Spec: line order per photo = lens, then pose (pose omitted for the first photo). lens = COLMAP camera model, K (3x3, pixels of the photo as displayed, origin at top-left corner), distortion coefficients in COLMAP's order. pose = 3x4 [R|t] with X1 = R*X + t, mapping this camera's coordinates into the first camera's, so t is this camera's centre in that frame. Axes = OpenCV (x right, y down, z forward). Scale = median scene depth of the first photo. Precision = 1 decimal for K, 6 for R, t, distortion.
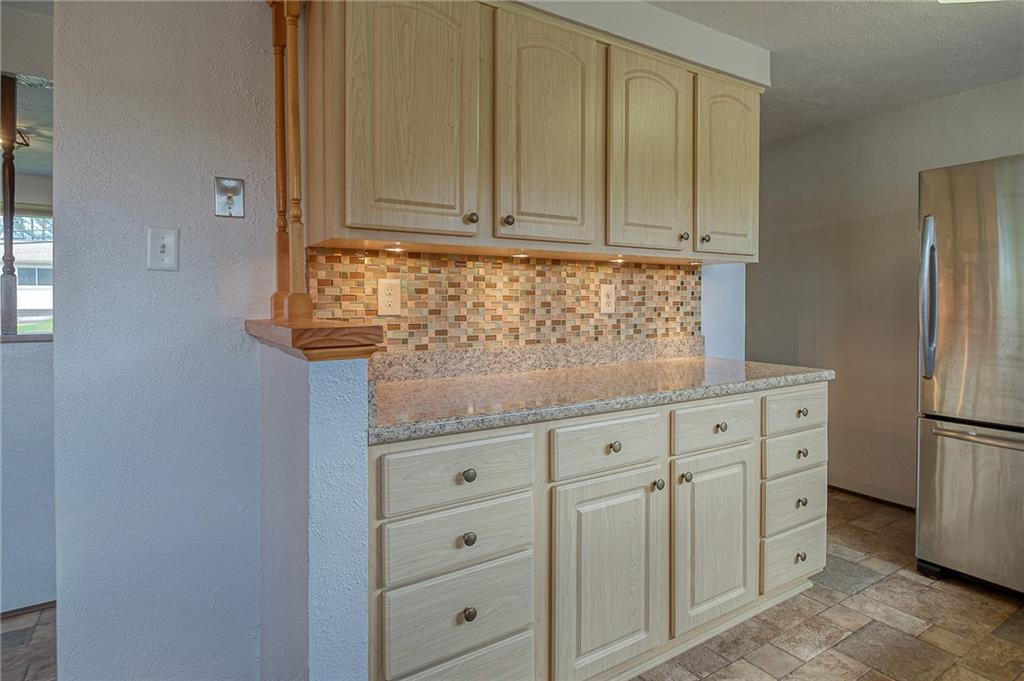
lens RADIAL K [[540.0, 0, 476.1], [0, 540.0, 306.9], [0, 0, 1]] dist [-0.007794, -0.000062]
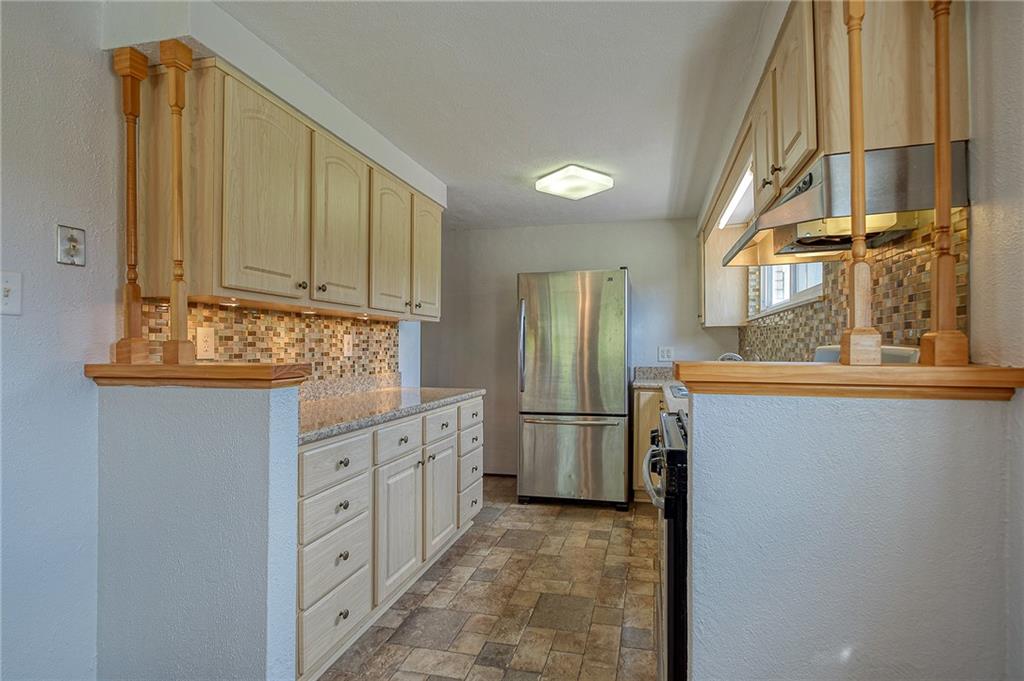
lens RADIAL K [[516.6, 0, 509.6], [0, 516.6, 347.0], [0, 0, 1]] dist [0.016602, -0.001886]
pose [[0.721377, 0.003501, 0.692534, -0.397791], [0.003409, 0.999957, -0.008605, 0.001247], [-0.692534, 0.008568, 0.721334, -0.215389]]
